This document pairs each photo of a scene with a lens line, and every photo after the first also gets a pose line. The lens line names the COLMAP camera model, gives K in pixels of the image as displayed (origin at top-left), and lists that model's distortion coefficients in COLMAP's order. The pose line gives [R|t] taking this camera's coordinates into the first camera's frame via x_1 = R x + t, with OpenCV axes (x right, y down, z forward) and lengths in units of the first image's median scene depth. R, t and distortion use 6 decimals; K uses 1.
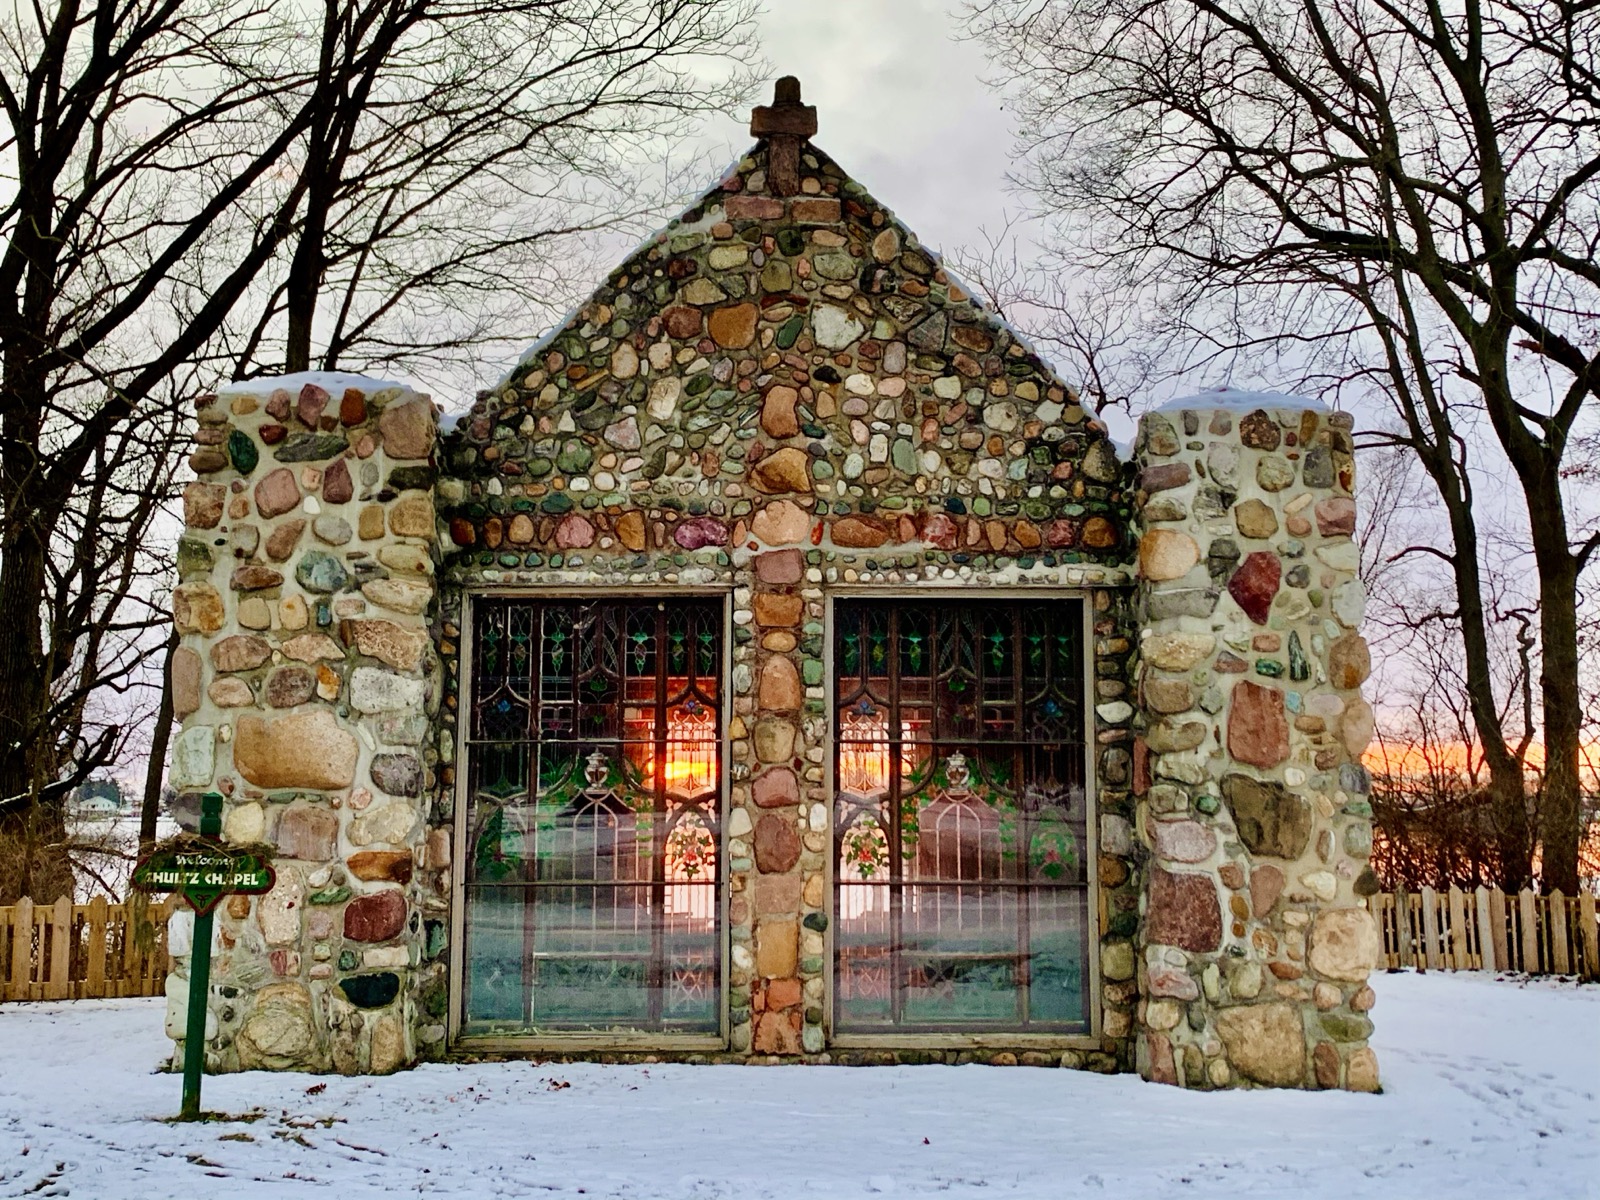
lens RADIAL K [[1939.2, 0, 822.5], [0, 1939.2, 599.5], [0, 0, 1]] dist [0.229062, -0.699679]
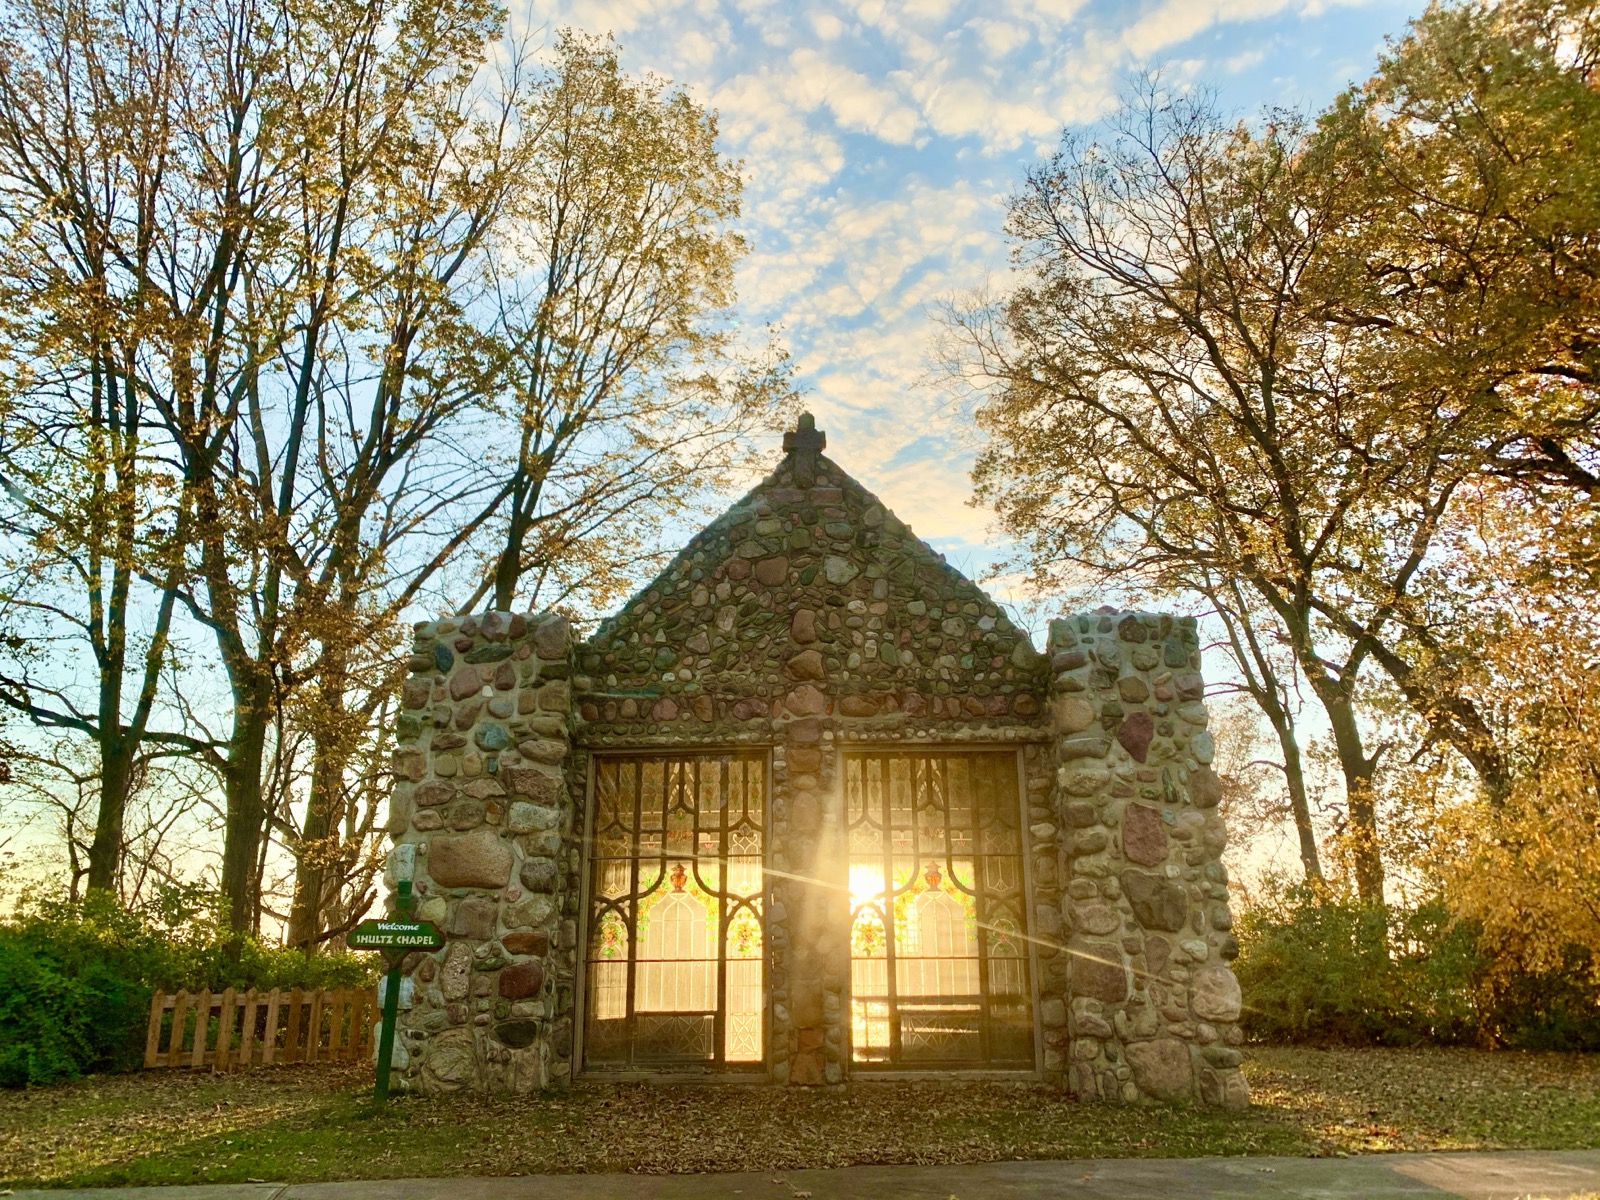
lens RADIAL K [[1272.9, 0, 800.0], [0, 1272.9, 600.0], [0, 0, 1]] dist [0.204622, -0.581764]
pose [[0.998684, -0.022213, -0.046233, 0.020763], [0.013633, 0.983894, -0.178230, 0.057134], [0.049447, 0.177365, 0.982902, 0.042671]]
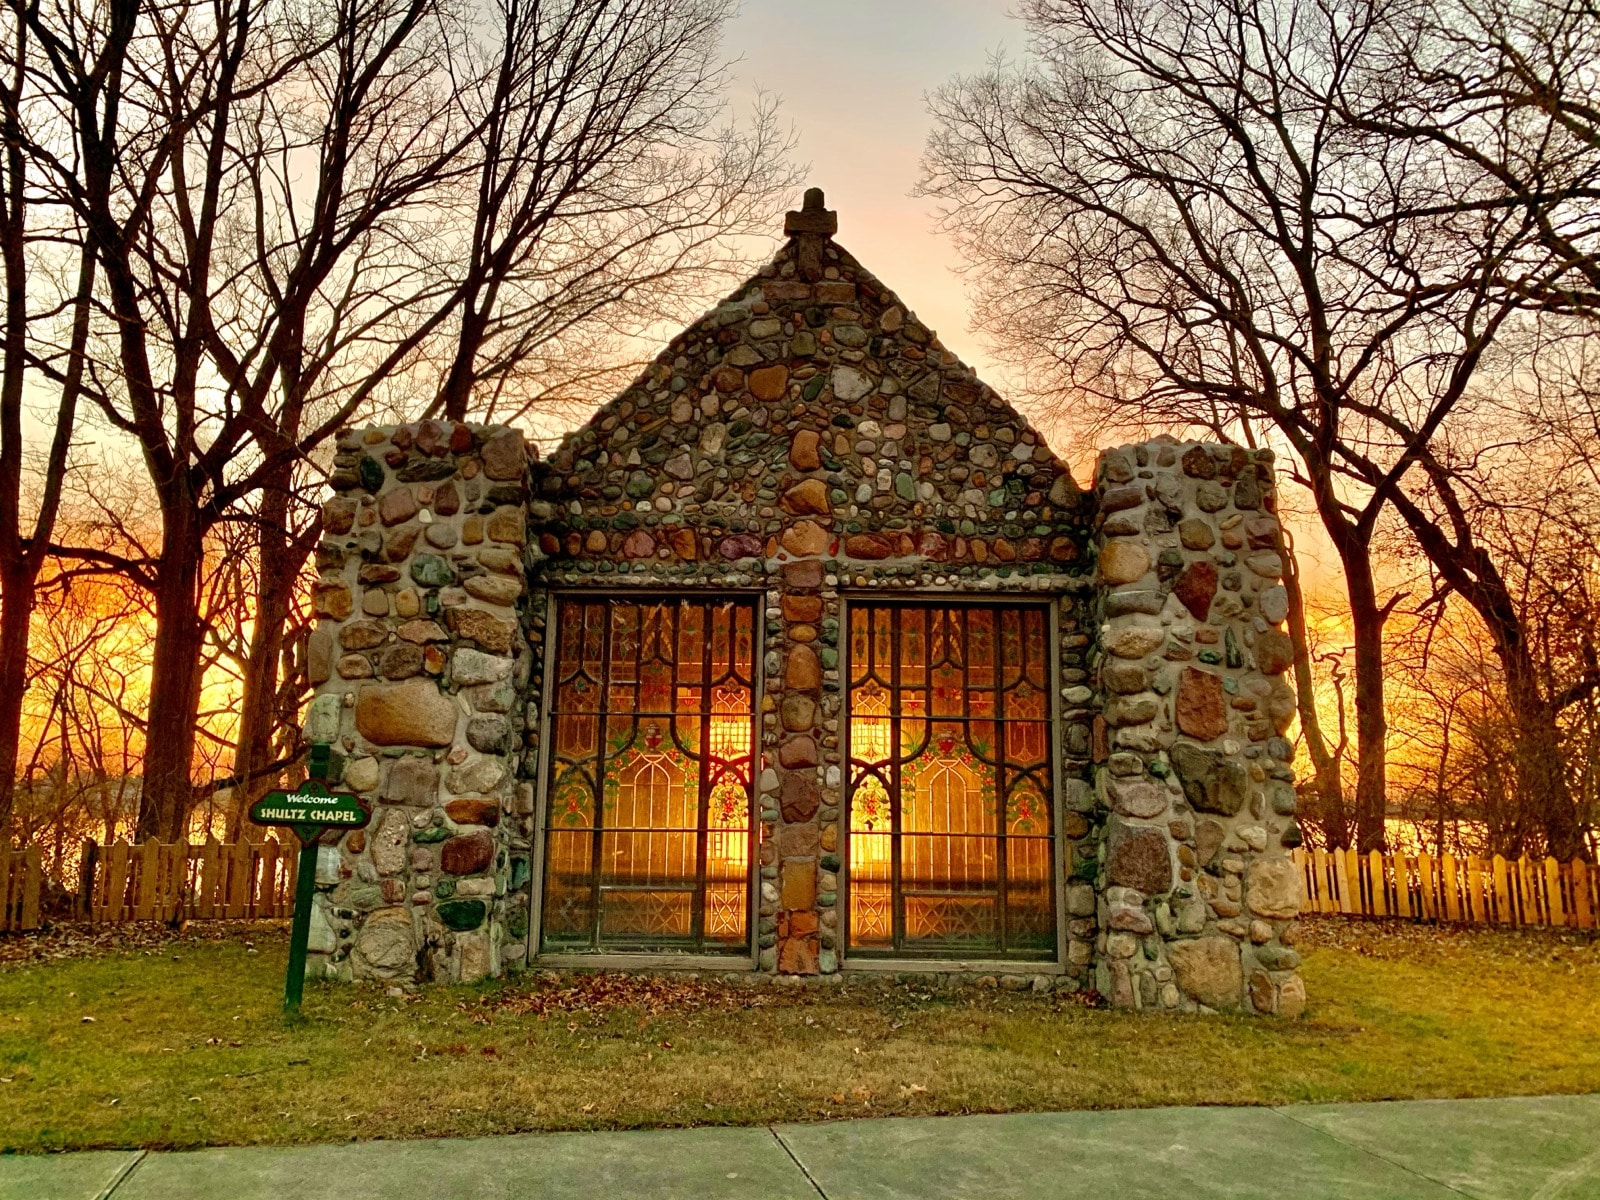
lens RADIAL K [[1272.9, 0, 800.0], [0, 1272.9, 600.0], [0, 0, 1]] dist [0.204622, -0.581764]
pose [[0.999685, 0.009123, -0.023391, -0.005170], [-0.010242, 0.998786, -0.048191, 0.038993], [0.022923, 0.048415, 0.998564, 0.188672]]
